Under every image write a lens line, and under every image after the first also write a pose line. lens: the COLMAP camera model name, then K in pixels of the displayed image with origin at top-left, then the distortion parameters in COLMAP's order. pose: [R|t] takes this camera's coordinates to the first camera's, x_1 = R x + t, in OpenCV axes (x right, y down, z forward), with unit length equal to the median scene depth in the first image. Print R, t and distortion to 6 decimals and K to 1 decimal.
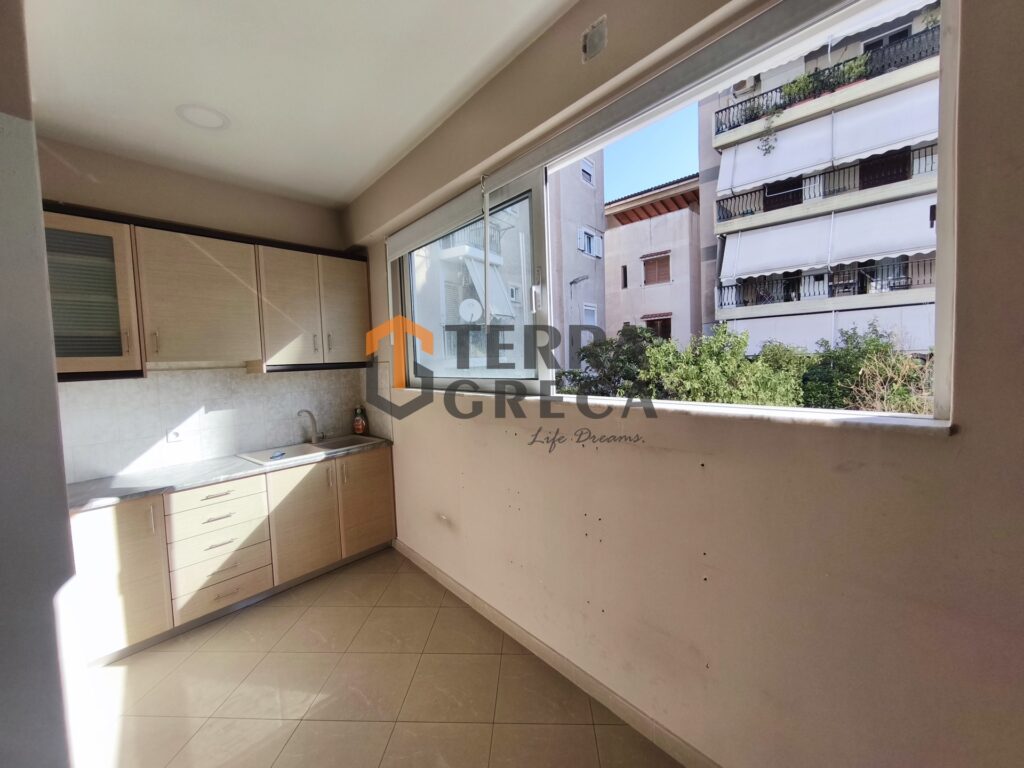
lens RADIAL K [[423.7, 0, 511.7], [0, 423.7, 381.6], [0, 0, 1]] dist [-0.012523, 0.003833]
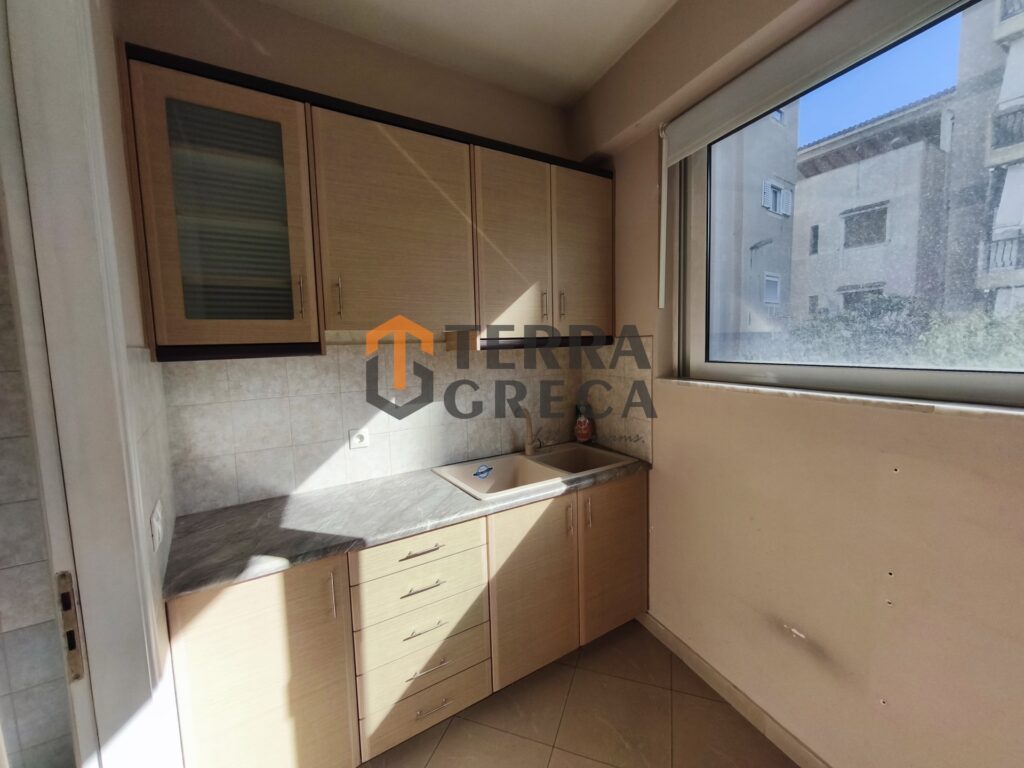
lens RADIAL K [[423.7, 0, 511.7], [0, 423.7, 381.6], [0, 0, 1]] dist [-0.012523, 0.003833]
pose [[0.956779, 0.038415, -0.288268, -0.330253], [-0.025622, 0.998518, 0.048024, -0.005532], [0.289685, -0.038563, 0.956345, 0.374831]]
